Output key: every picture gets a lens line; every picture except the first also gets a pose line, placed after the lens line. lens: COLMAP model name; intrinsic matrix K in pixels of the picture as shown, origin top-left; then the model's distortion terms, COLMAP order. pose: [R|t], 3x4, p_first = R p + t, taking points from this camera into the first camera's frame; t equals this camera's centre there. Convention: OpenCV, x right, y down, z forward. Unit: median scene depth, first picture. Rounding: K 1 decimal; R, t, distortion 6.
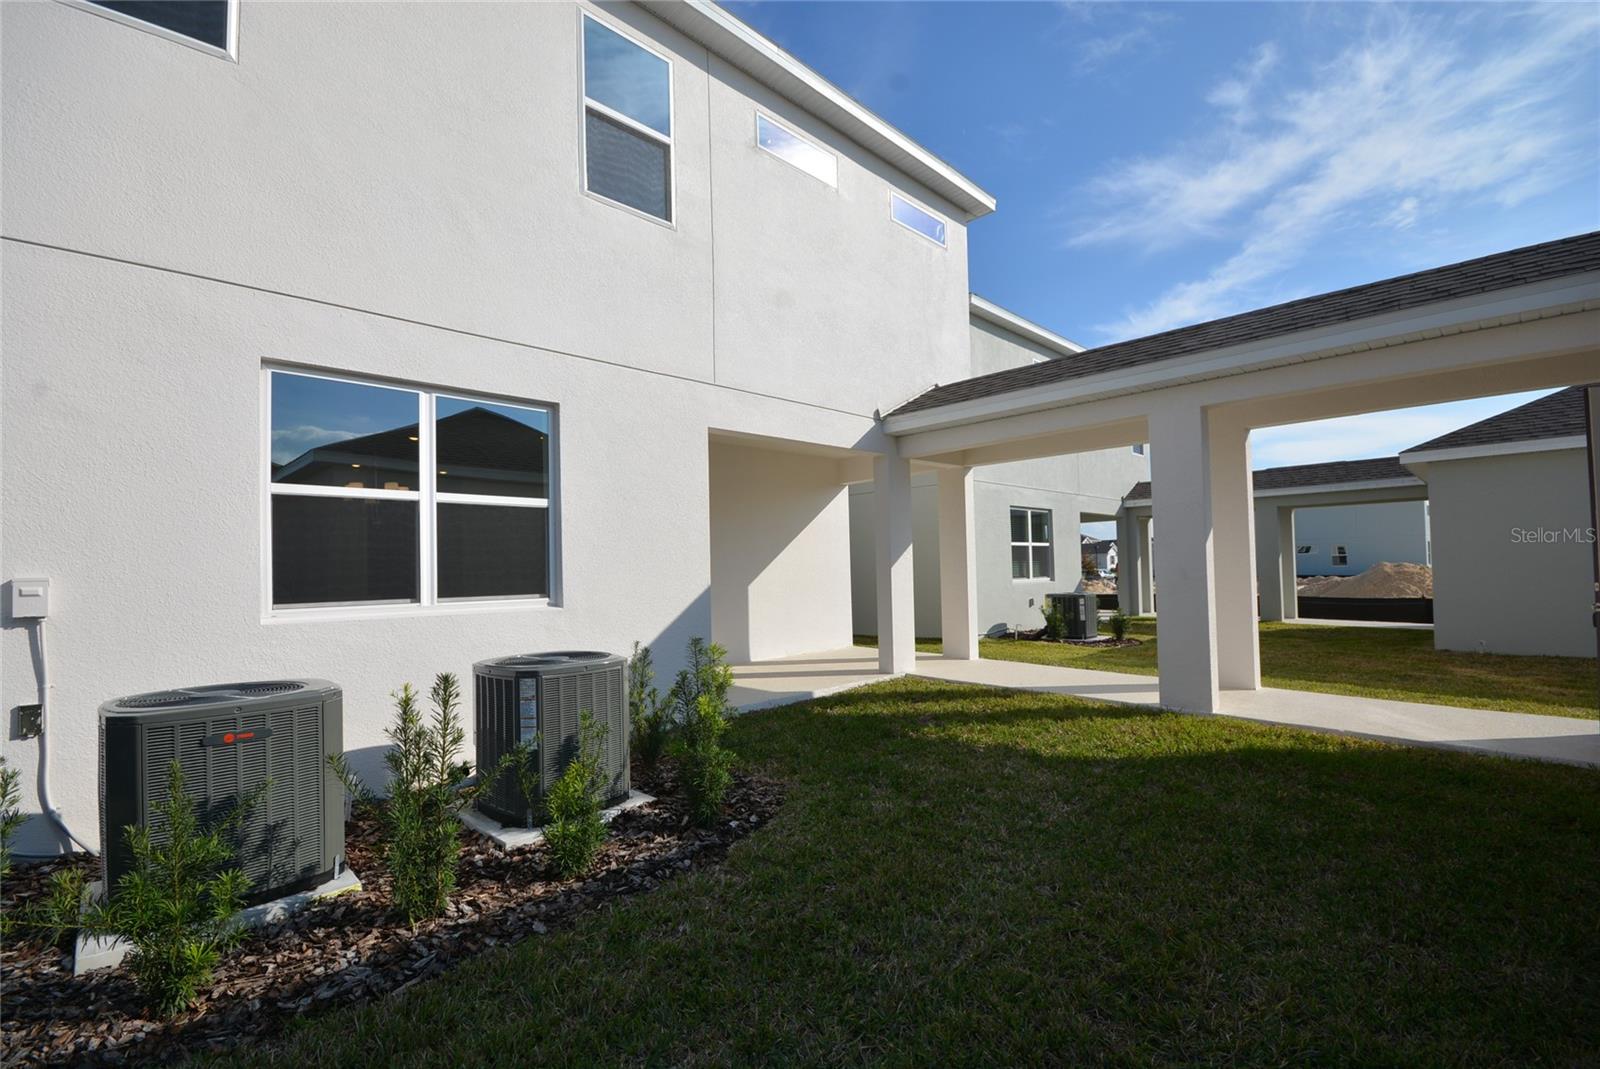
lens RADIAL K [[676.8, 0, 800.0], [0, 676.8, 534.5], [0, 0, 1]] dist [-0.001121, -0.000156]
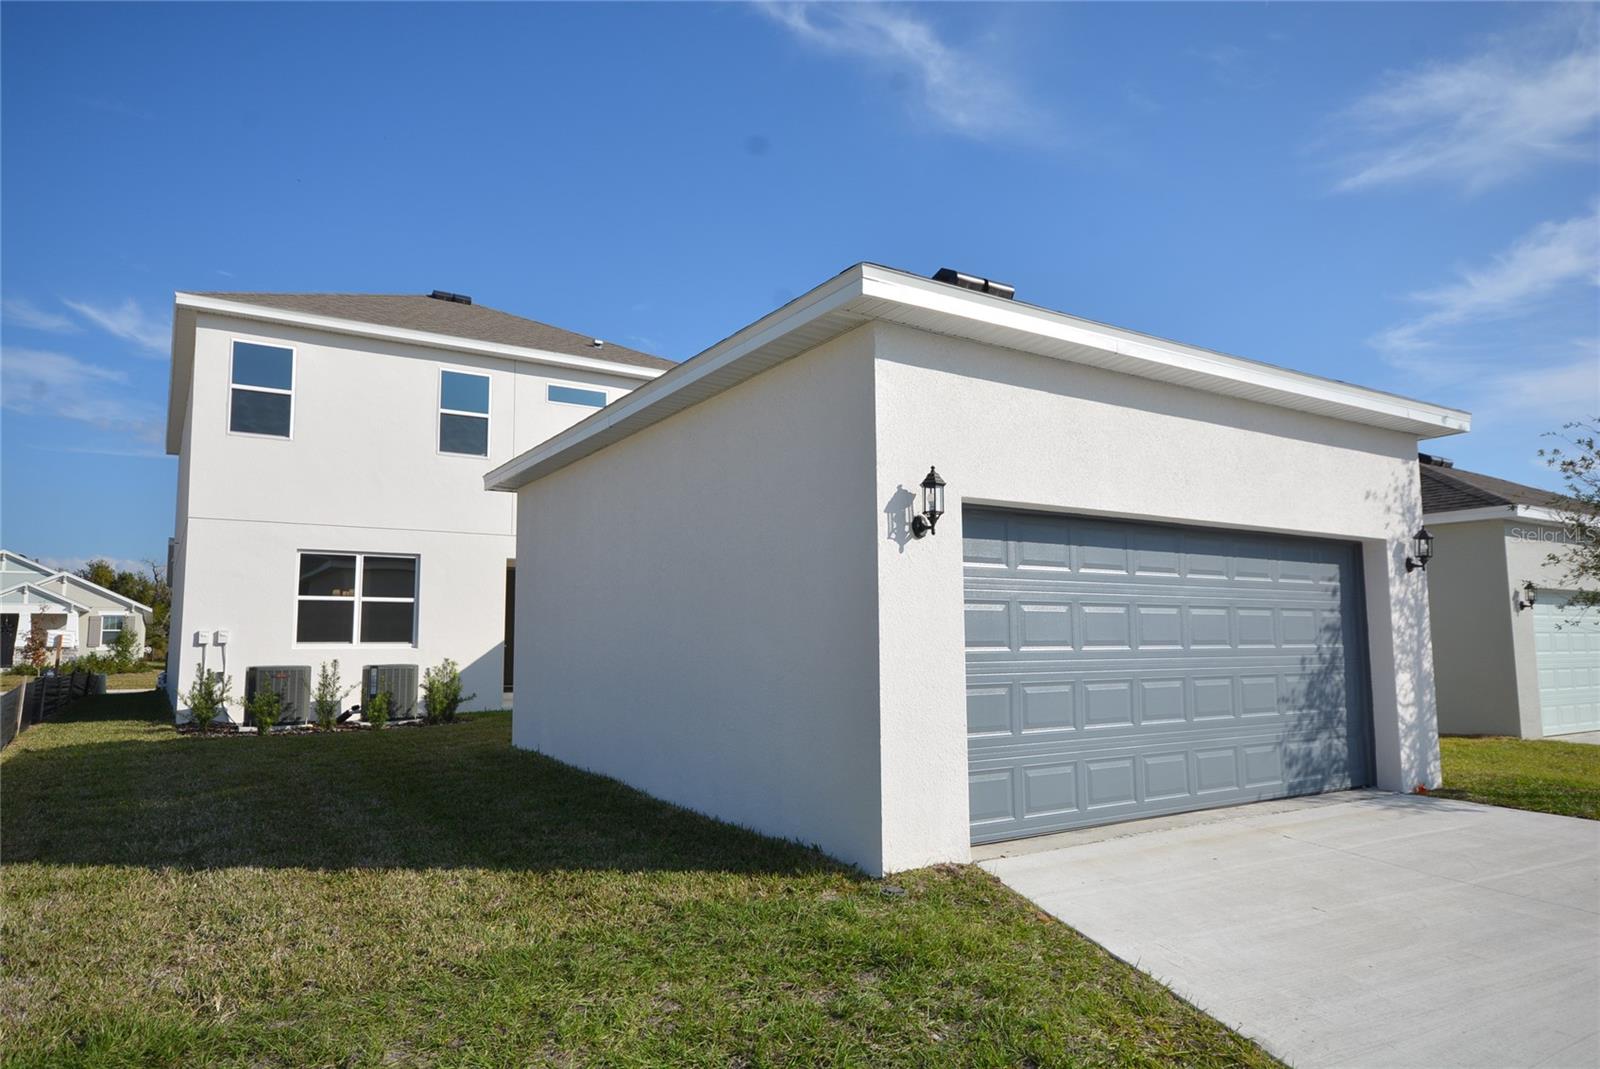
lens RADIAL K [[954.5, 0, 800.0], [0, 954.5, 534.5], [0, 0, 1]] dist [0.056951, -0.000200]
pose [[0.976846, 0.000520, -0.213941, 1.513507], [-0.013695, 0.998098, -0.060102, -0.088308], [0.213503, 0.061640, 0.974996, -1.781793]]
